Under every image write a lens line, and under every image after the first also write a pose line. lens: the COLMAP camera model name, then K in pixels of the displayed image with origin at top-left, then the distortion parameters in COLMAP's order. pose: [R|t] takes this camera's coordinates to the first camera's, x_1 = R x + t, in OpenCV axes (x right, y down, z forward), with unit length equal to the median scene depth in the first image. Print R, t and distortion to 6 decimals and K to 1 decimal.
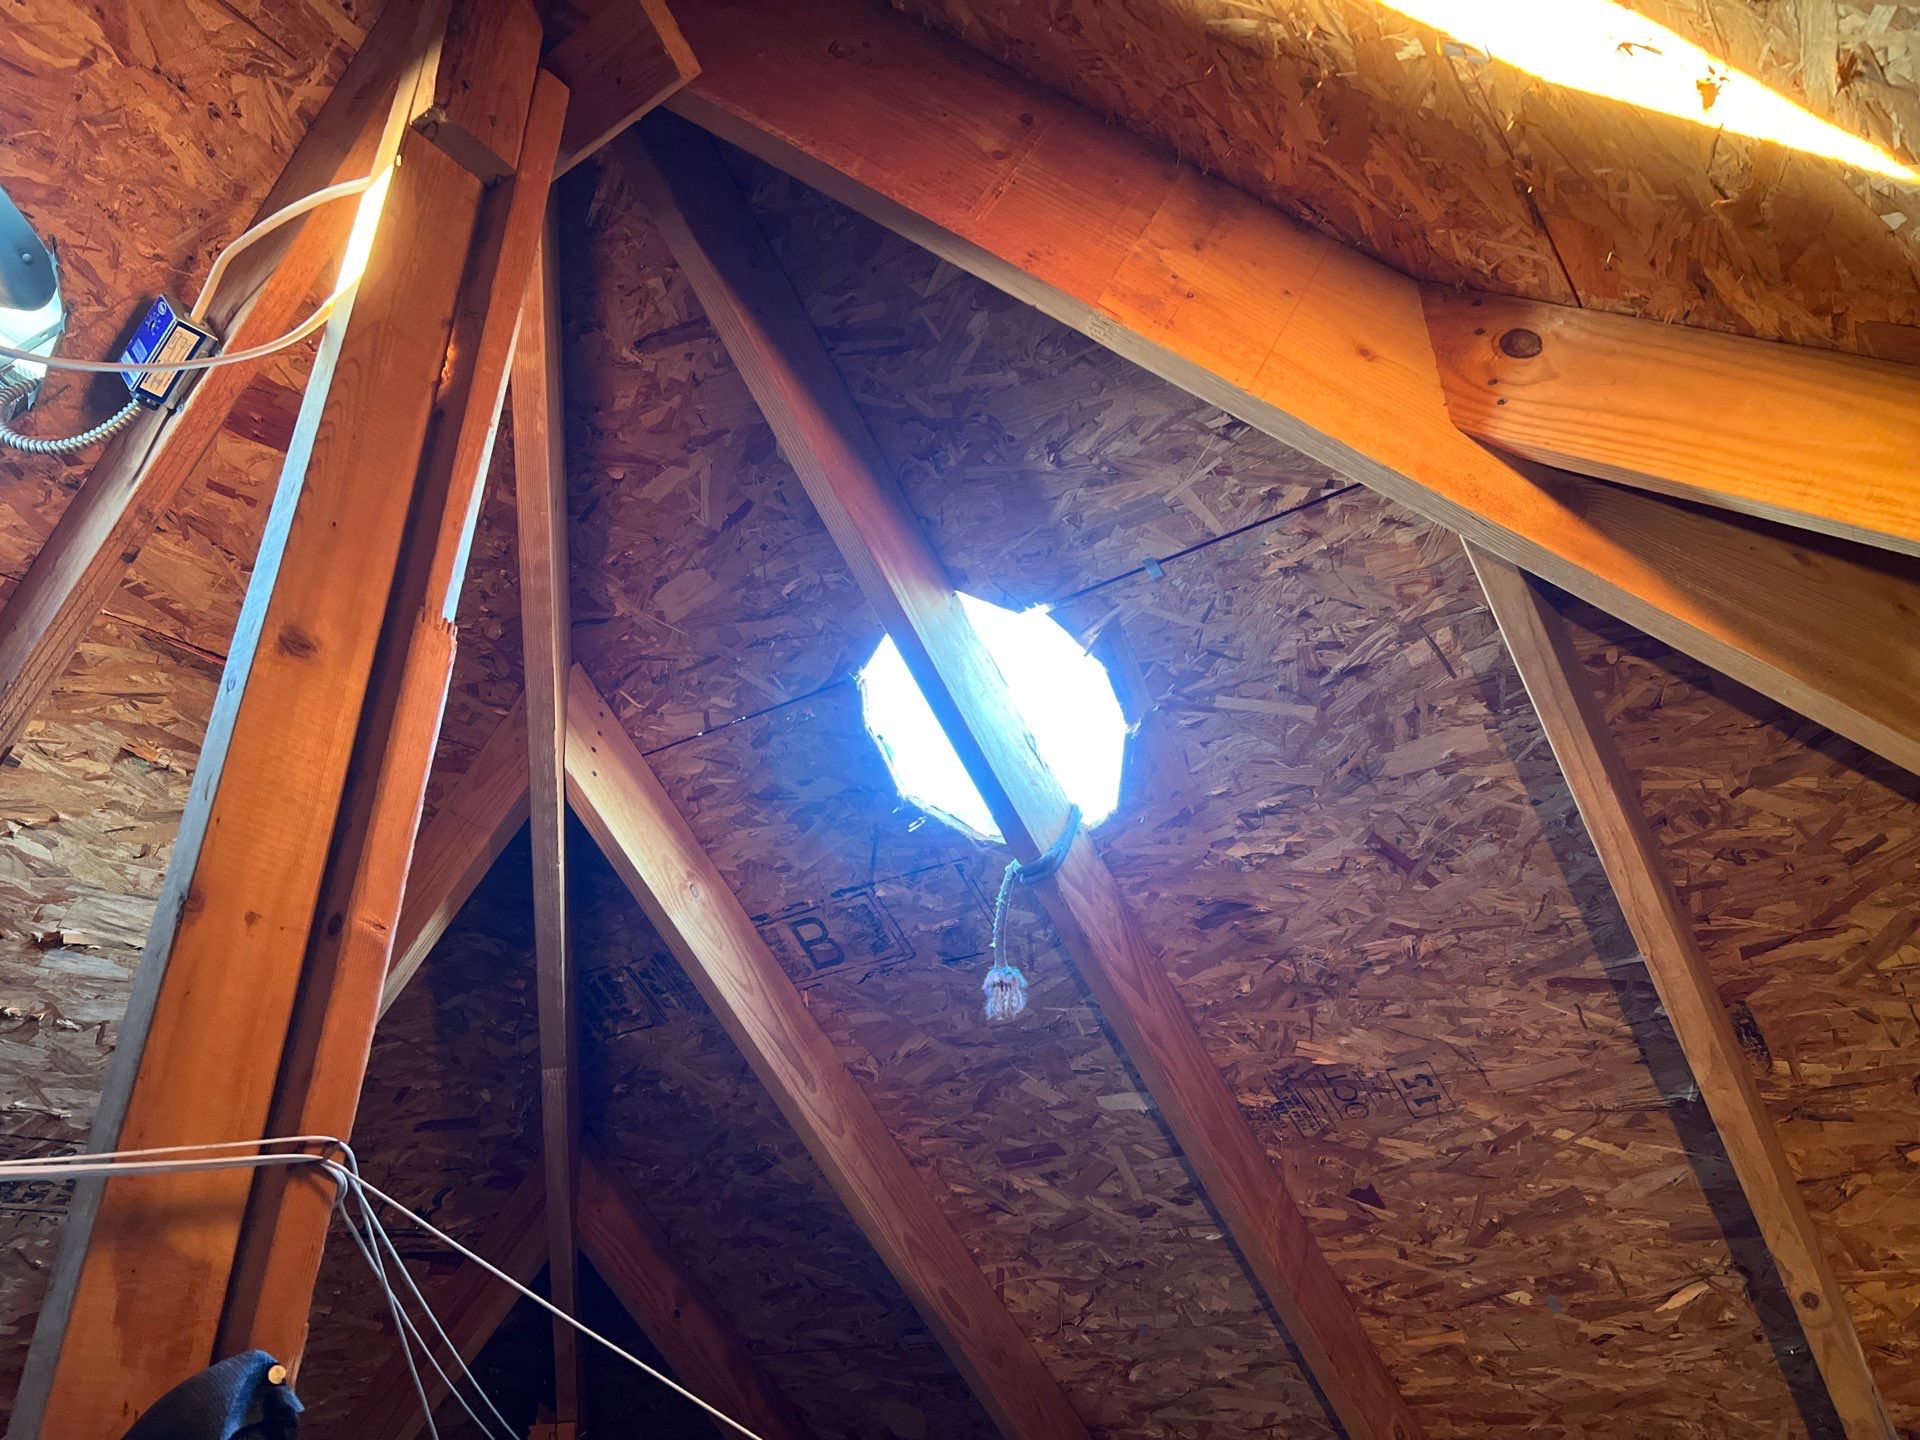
lens RADIAL K [[1405.3, 0, 936.6], [0, 1405.3, 722.5], [0, 0, 1]] dist [0.054325, -0.073841]
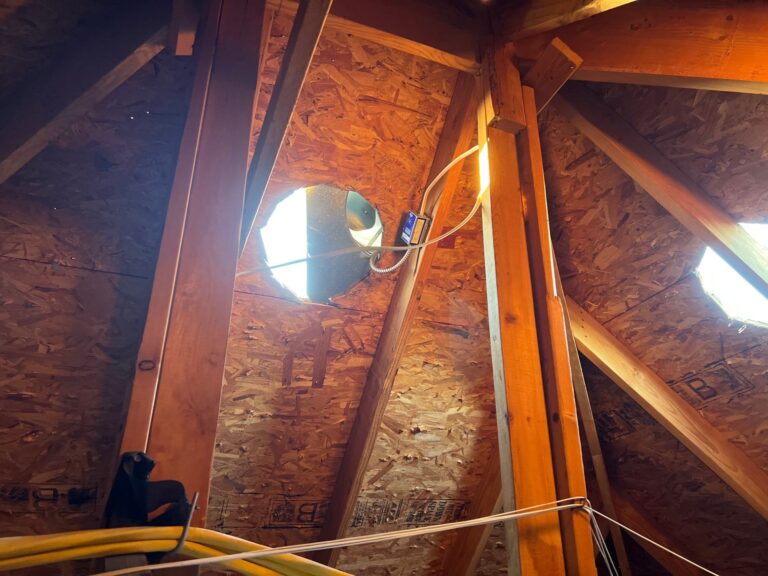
lens RADIAL K [[562.1, 0, 374.6], [0, 562.1, 289.0], [0, 0, 1]] dist [0.054325, -0.073841]
pose [[0.852618, -0.244870, -0.461608, -0.081377], [0.227506, 0.969235, -0.093934, -0.036852], [0.470409, -0.024929, 0.882096, -0.057481]]
